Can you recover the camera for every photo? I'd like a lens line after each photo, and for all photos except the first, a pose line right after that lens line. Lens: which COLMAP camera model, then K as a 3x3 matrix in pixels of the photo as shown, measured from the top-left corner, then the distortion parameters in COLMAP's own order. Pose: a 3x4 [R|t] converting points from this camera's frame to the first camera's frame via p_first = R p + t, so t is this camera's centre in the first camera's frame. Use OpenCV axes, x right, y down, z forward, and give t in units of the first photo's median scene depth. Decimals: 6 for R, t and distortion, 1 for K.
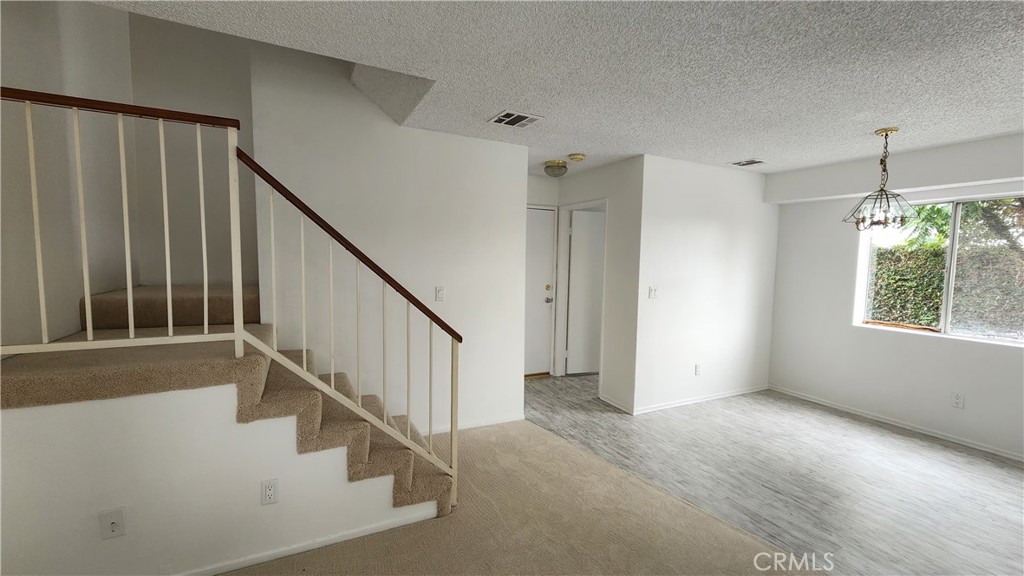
lens RADIAL K [[420.5, 0, 510.5], [0, 420.5, 289.5], [0, 0, 1]] dist [-0.000990, 0.000387]
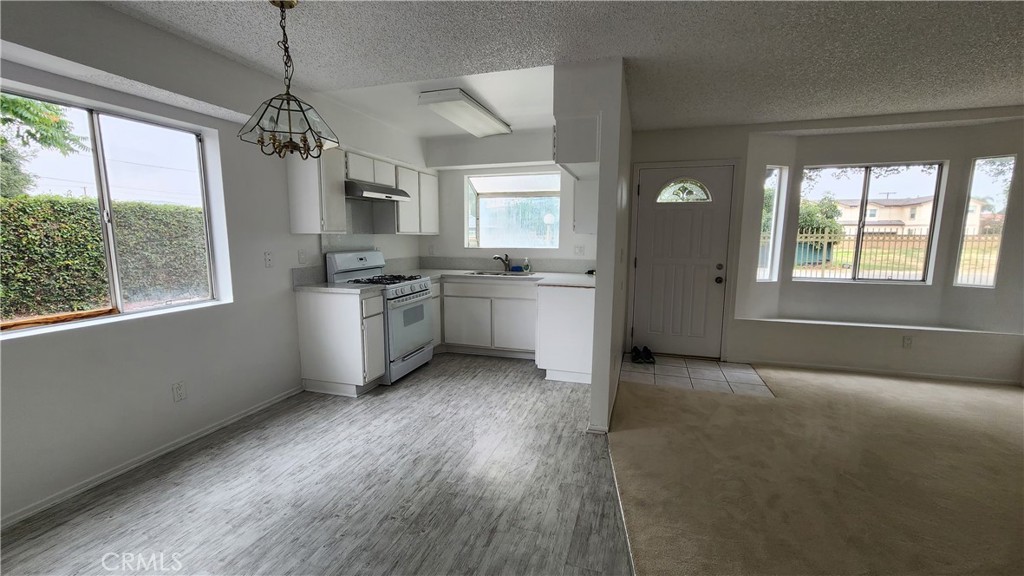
lens RADIAL K [[420.5, 0, 511.5], [0, 420.5, 290.2], [0, 0, 1]] dist [-0.000990, 0.000387]
pose [[-0.711037, -0.117082, 0.693338, 0.141286], [0.037838, 0.978240, 0.203996, -0.057541], [-0.702136, 0.171283, -0.691135, 1.219520]]
